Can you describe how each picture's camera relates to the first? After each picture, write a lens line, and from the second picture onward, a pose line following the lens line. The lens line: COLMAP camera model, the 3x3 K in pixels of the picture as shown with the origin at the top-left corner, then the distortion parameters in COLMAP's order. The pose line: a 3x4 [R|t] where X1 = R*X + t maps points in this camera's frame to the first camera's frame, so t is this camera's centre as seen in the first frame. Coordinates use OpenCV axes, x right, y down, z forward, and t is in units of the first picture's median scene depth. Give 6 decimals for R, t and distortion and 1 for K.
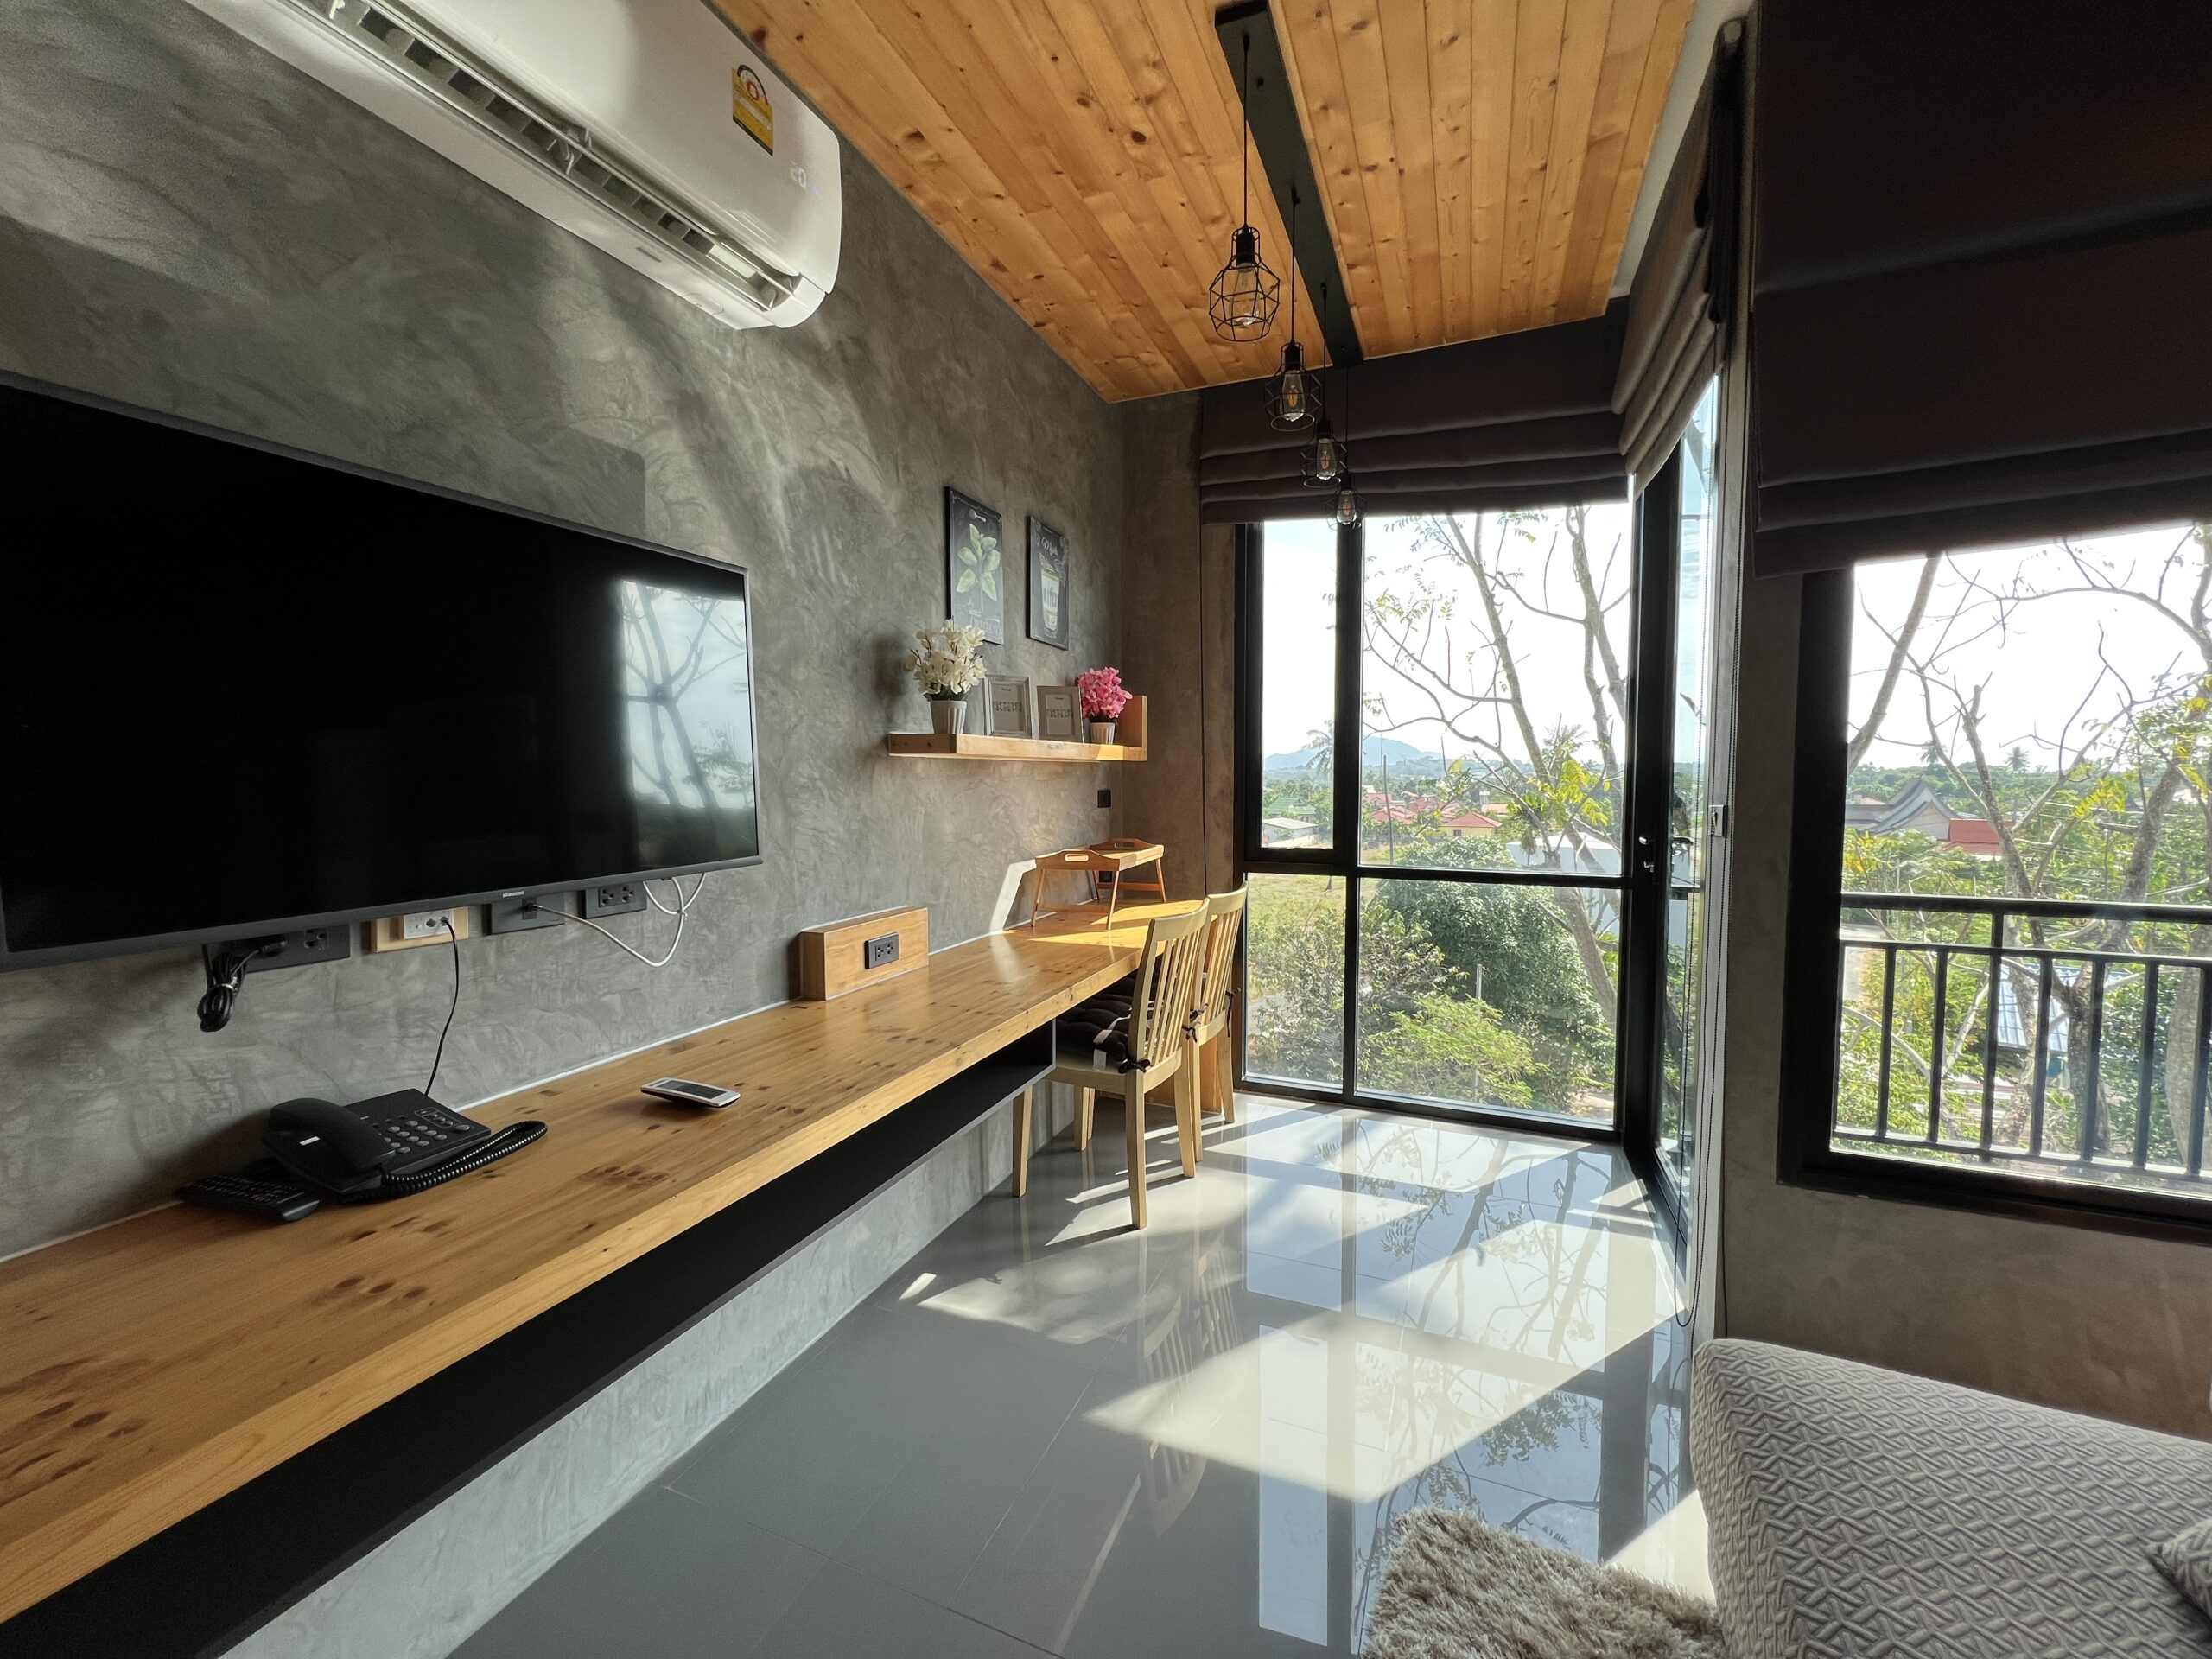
lens RADIAL K [[883.6, 0, 1099.1], [0, 883.6, 822.1], [0, 0, 1]] dist [-0.001271, 0.000155]
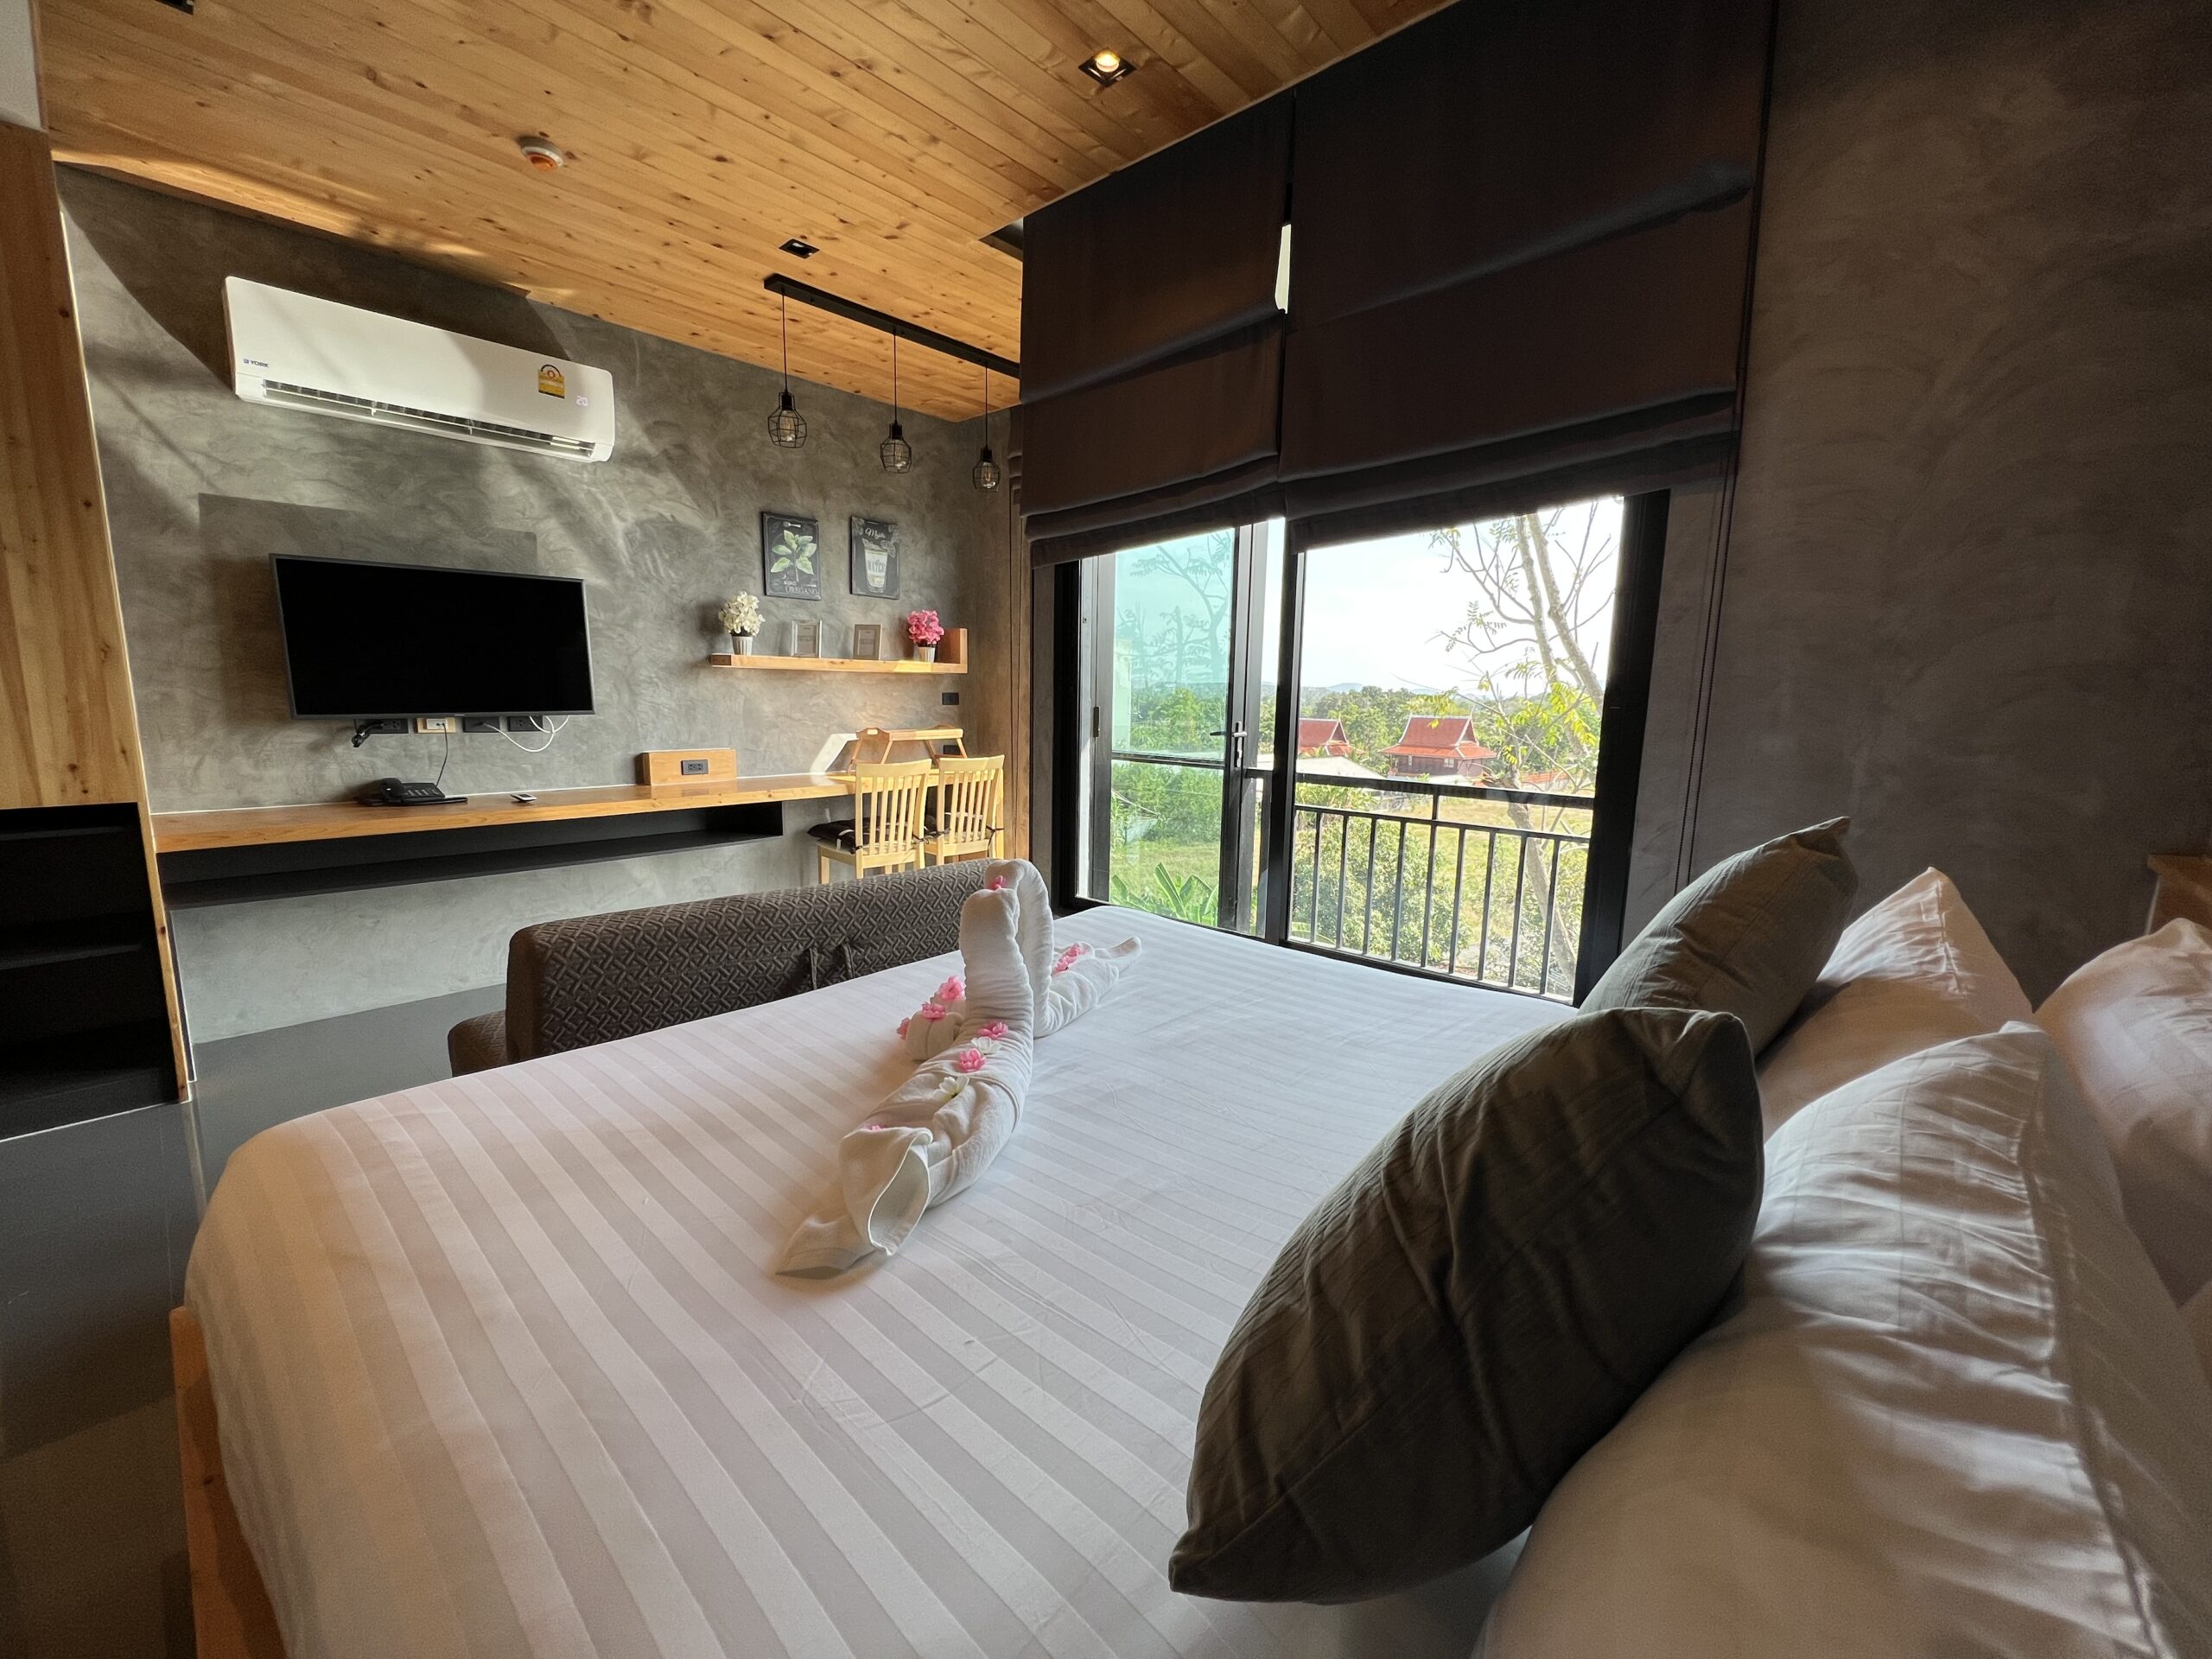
lens RADIAL K [[883.6, 0, 1100.1], [0, 883.6, 821.8], [0, 0, 1]] dist [-0.001271, 0.000155]
pose [[0.942086, 0.066821, -0.328647, 1.270189], [-0.036536, 0.994566, 0.097483, 0.043332], [0.333375, -0.079830, 0.939408, -0.555772]]
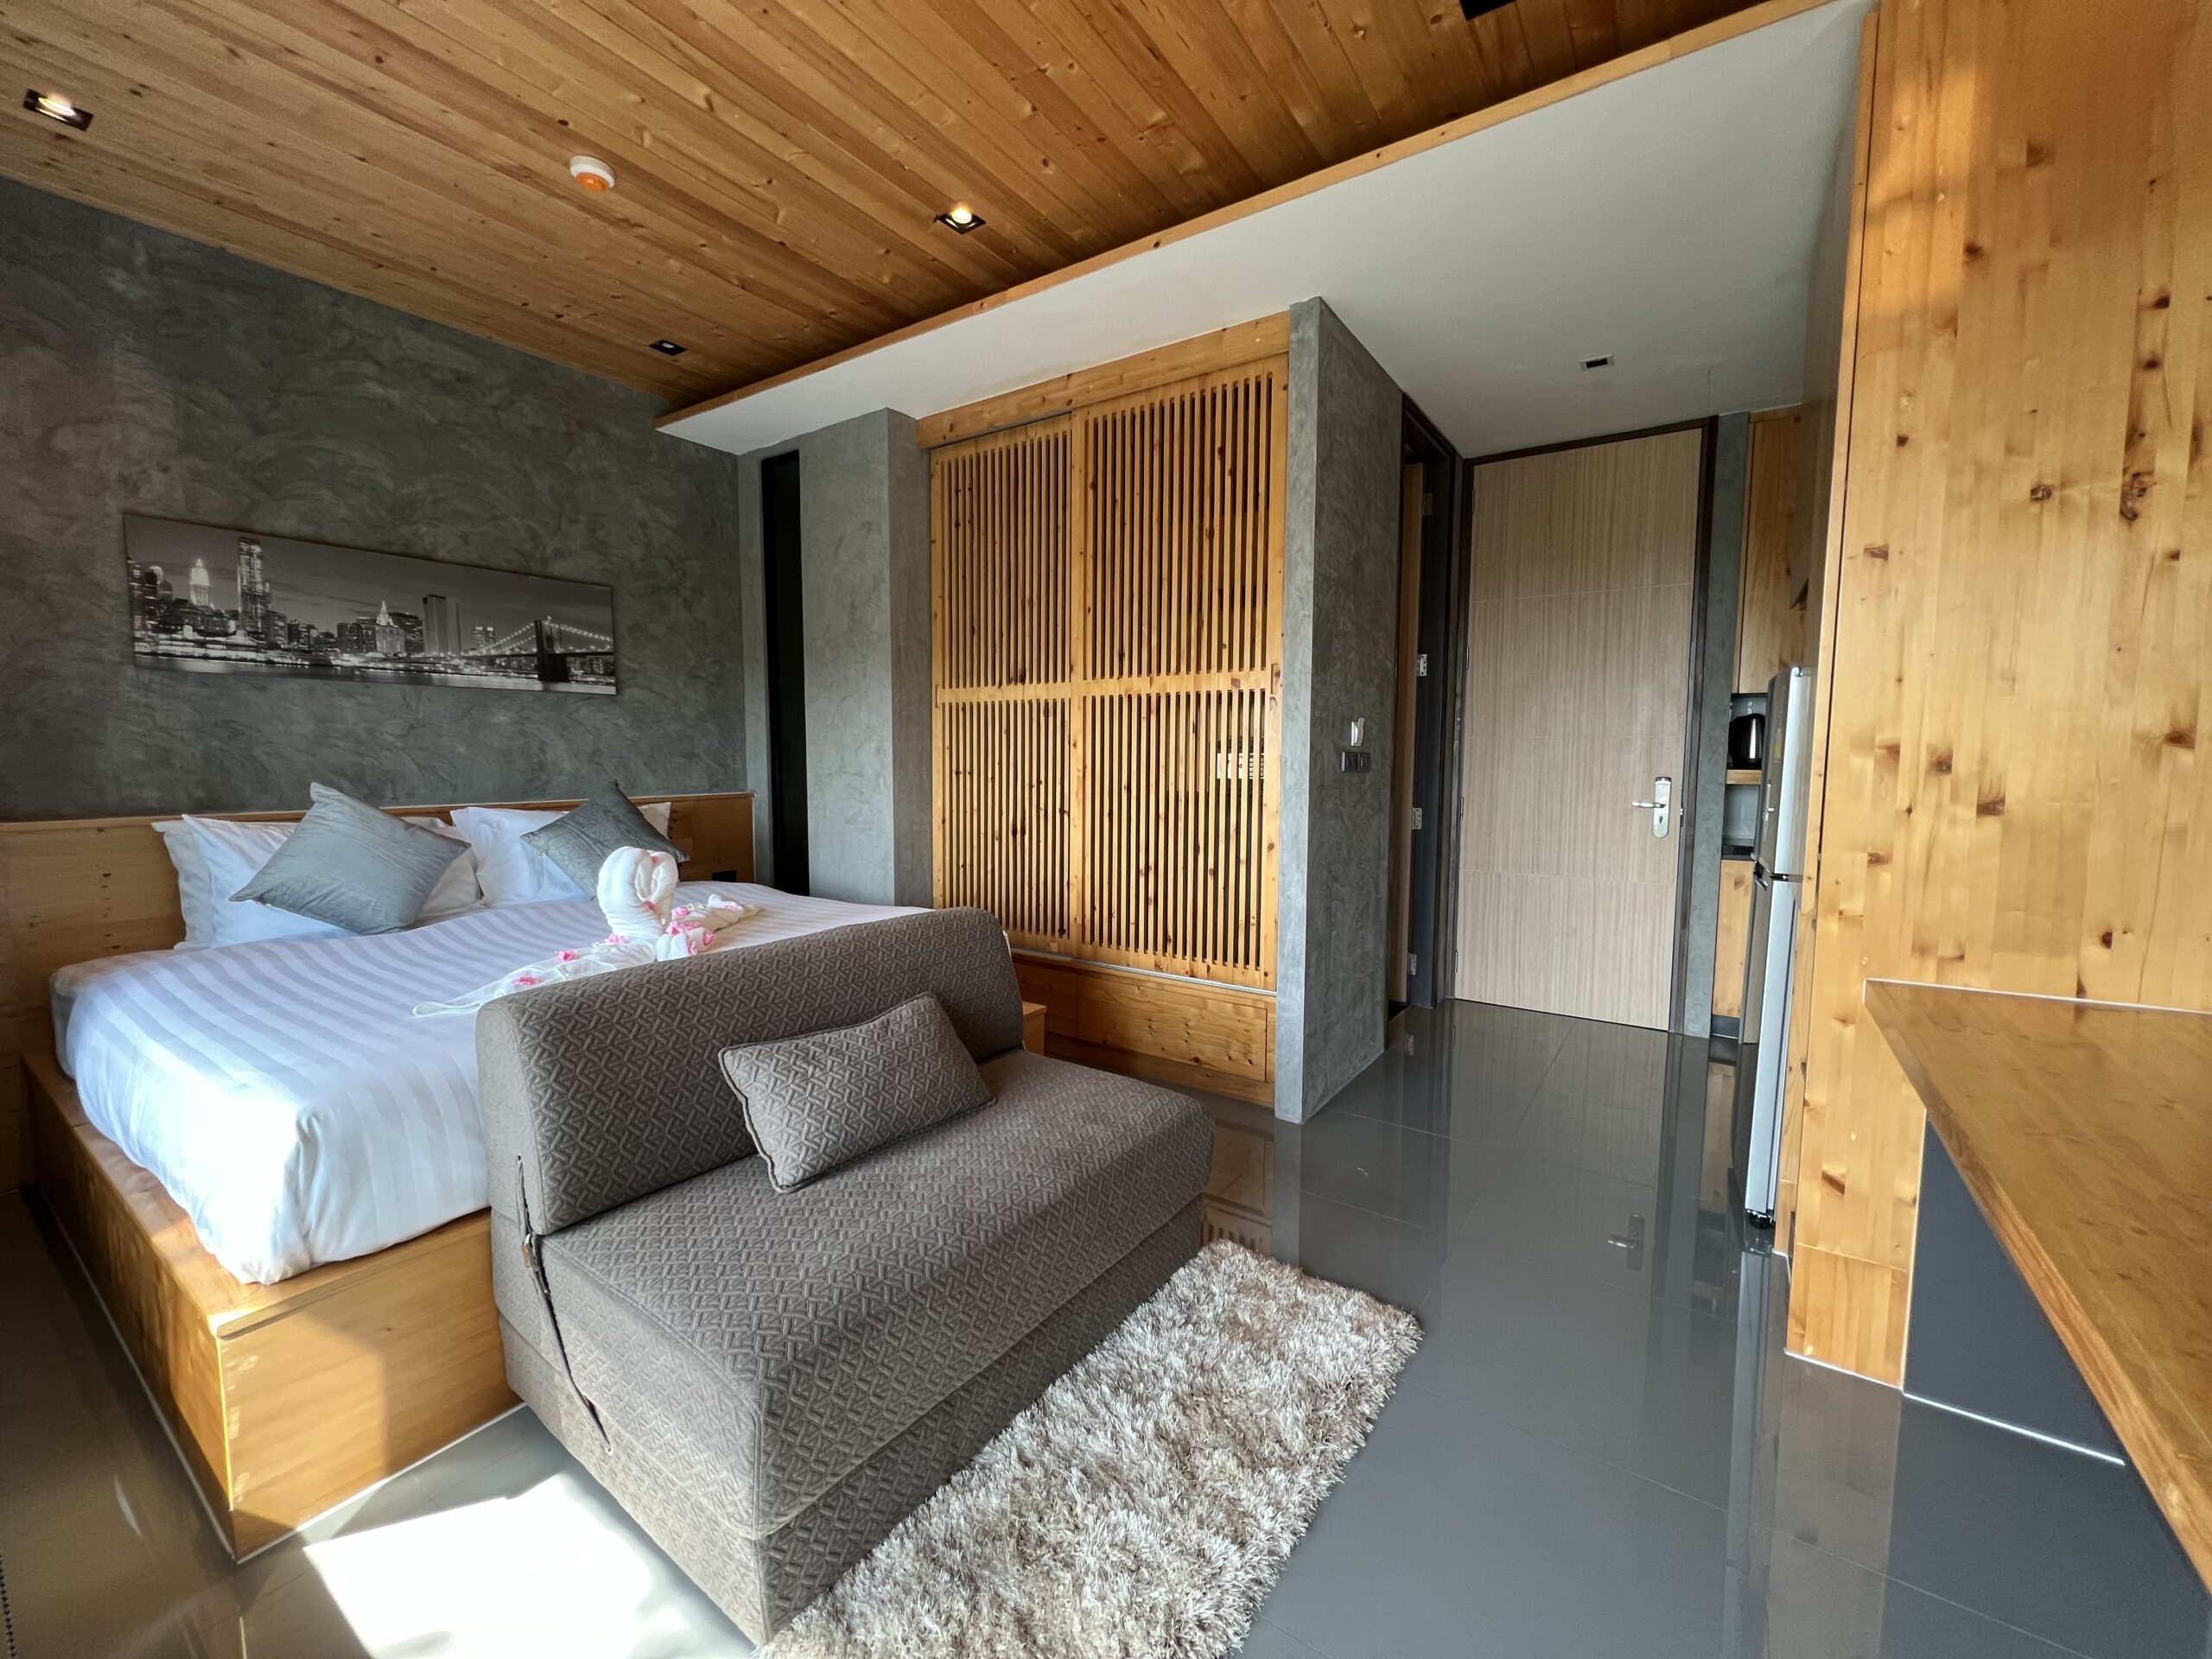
lens RADIAL K [[883.6, 0, 1100.6], [0, 883.6, 822.1], [0, 0, 1]] dist [-0.001271, 0.000155]
pose [[-0.979783, -0.017647, 0.199285, 0.143662], [0.009477, 0.990890, 0.134340, -0.027617], [-0.199840, 0.133512, -0.970690, 1.078351]]
